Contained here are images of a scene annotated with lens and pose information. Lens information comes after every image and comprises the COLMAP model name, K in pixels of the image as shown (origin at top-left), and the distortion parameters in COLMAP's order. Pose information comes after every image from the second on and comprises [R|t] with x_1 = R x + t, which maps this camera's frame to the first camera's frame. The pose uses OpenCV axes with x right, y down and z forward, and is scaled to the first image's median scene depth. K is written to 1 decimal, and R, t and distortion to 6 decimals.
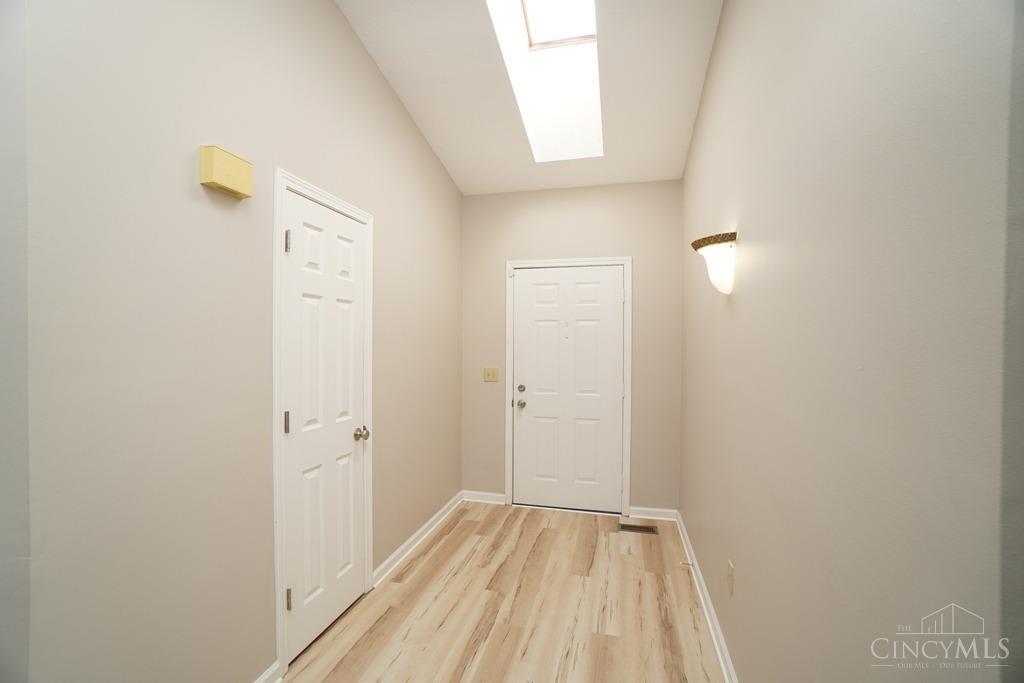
lens RADIAL K [[455.8, 0, 507.1], [0, 455.8, 345.7], [0, 0, 1]] dist [-0.054604, 0.017728]
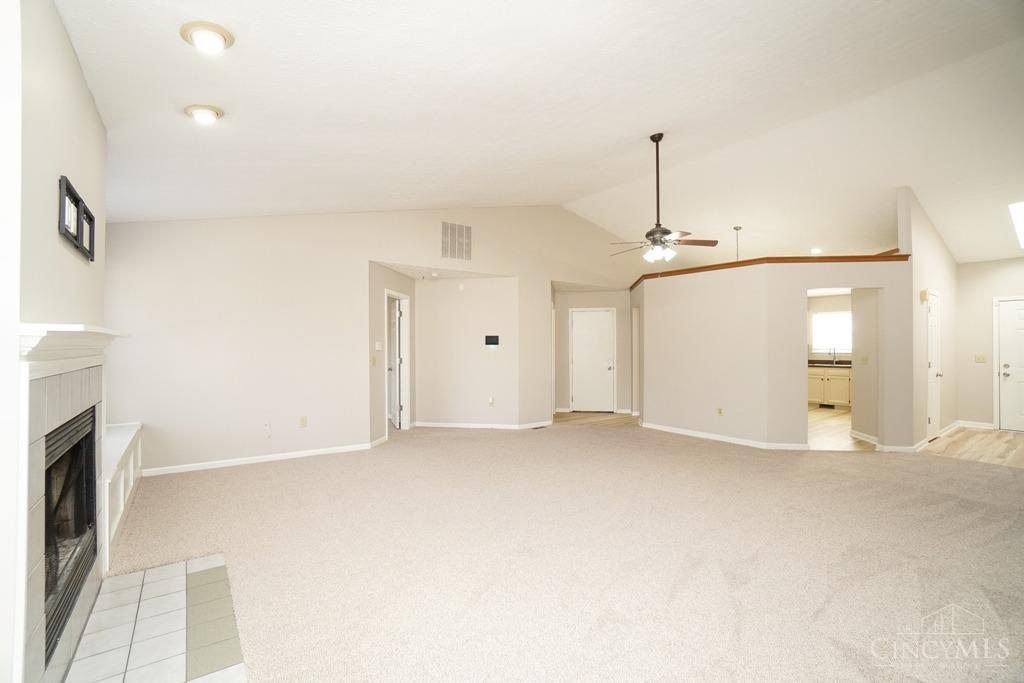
lens RADIAL K [[455.8, 0, 507.1], [0, 455.8, 345.7], [0, 0, 1]] dist [-0.054604, 0.017728]
pose [[0.767786, -0.005861, -0.640680, -0.383969], [0.000075, 0.999959, -0.009058, 0.027280], [0.640707, 0.006906, 0.767754, -1.643845]]
